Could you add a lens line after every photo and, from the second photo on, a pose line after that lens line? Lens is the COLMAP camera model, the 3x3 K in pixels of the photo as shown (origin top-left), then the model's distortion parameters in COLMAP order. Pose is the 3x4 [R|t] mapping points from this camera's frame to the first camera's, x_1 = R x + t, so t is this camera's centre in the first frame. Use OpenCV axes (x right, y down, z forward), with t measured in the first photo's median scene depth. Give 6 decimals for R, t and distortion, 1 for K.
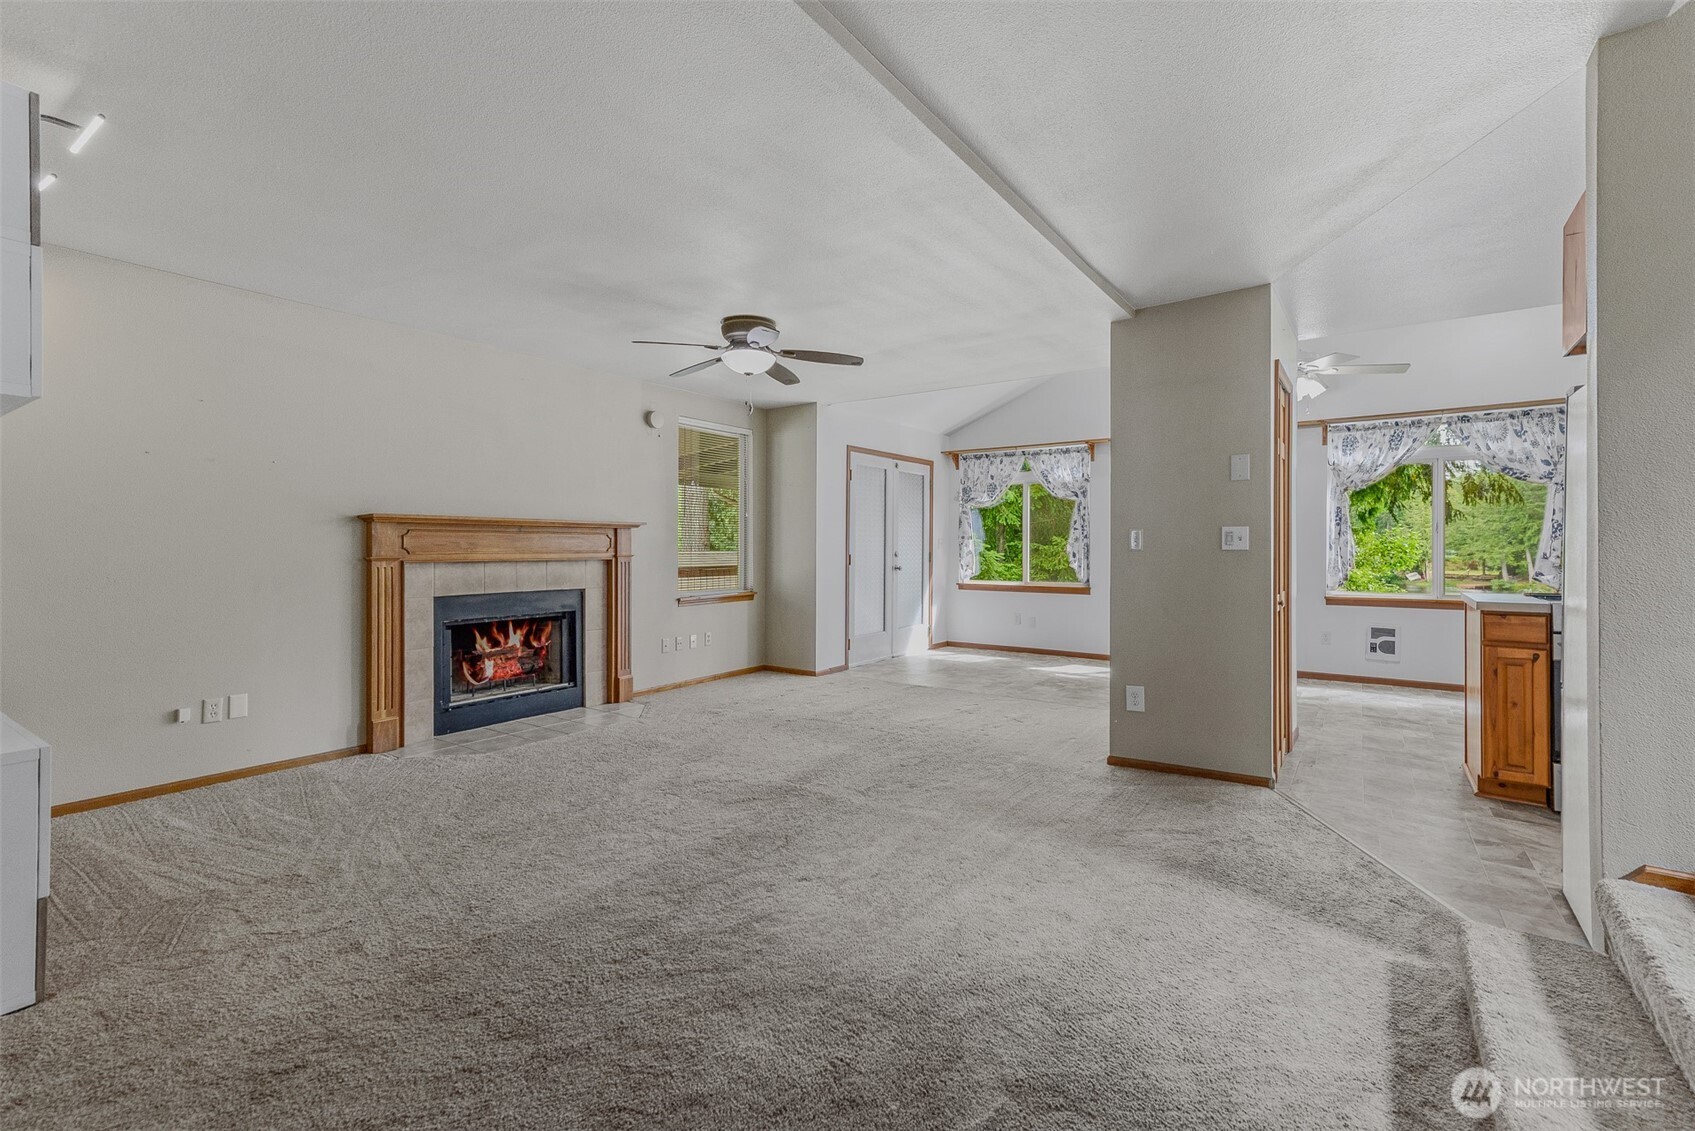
lens RADIAL K [[727.4, 0, 840.9], [0, 727.4, 547.8], [0, 0, 1]] dist [0.005608, 0.000604]
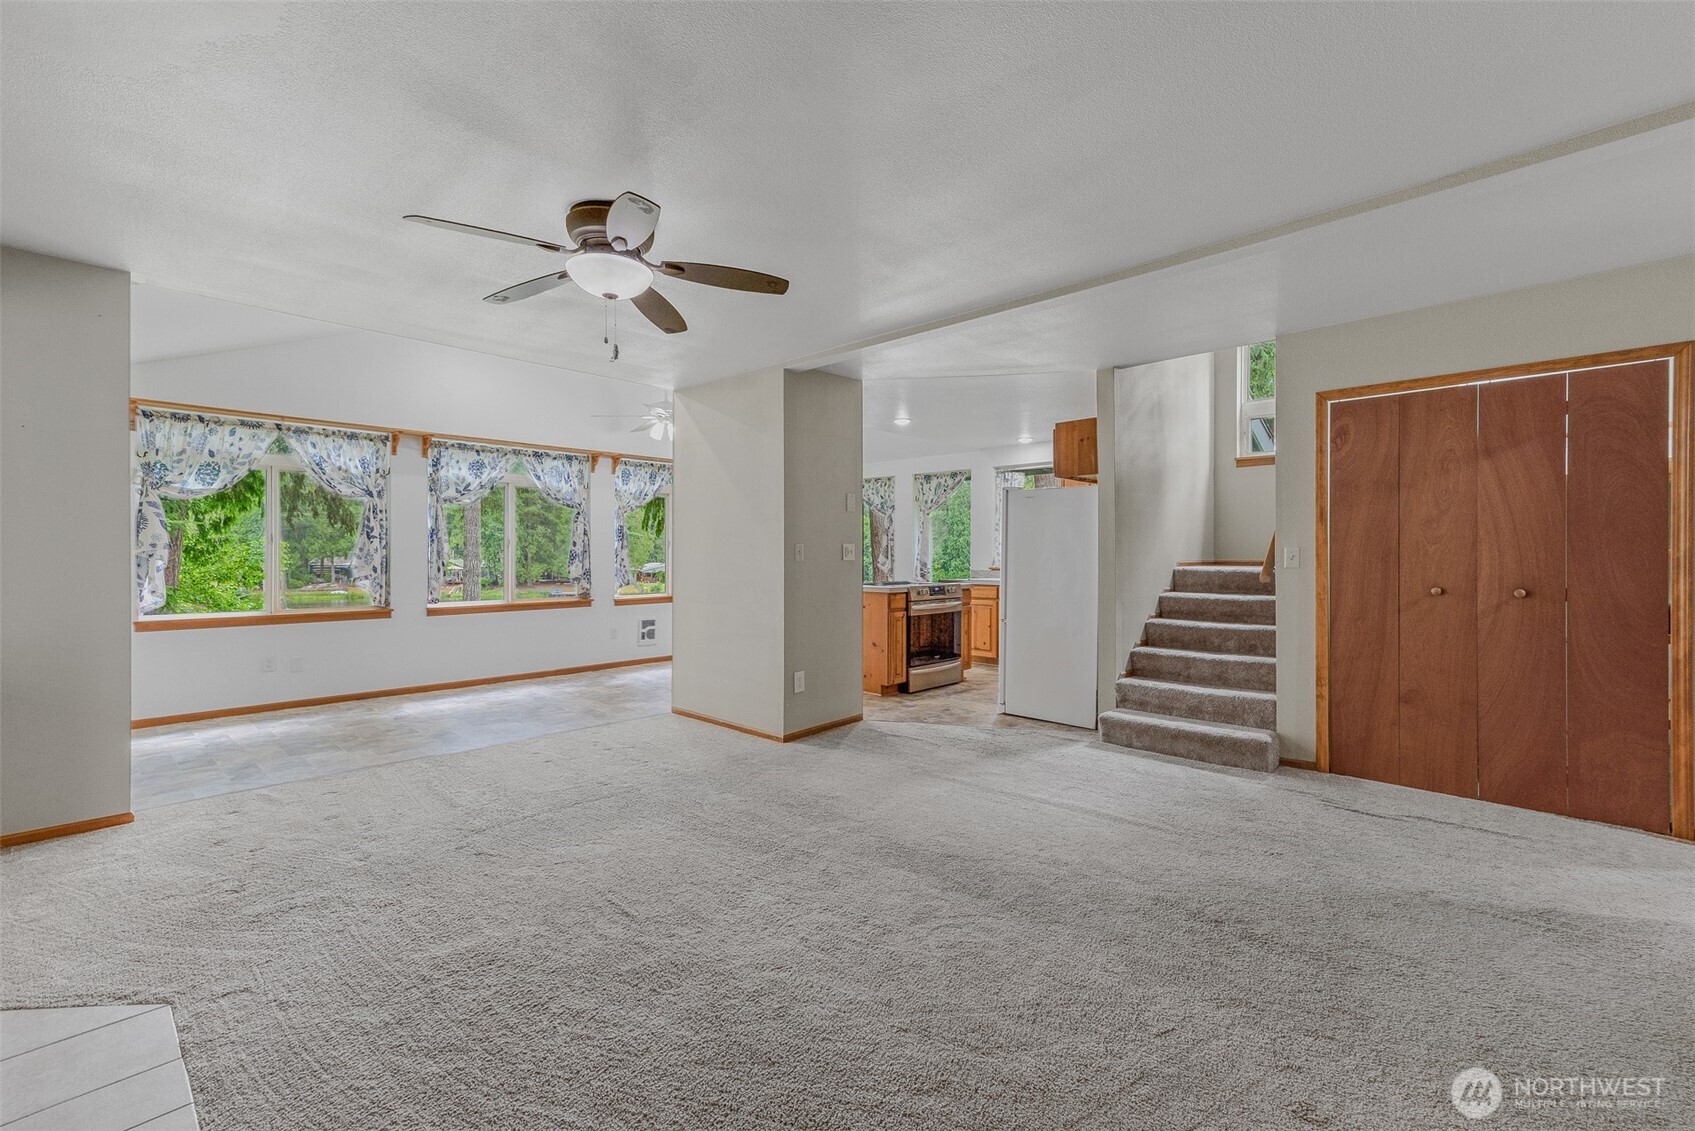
lens RADIAL K [[727.4, 0, 843.0], [0, 727.4, 563.7], [0, 0, 1]] dist [0.005608, 0.000604]
pose [[0.122857, -0.010794, 0.992366, -0.504363], [0.005670, 0.999932, 0.010174, -0.002424], [-0.992408, 0.004376, 0.122910, 0.489157]]
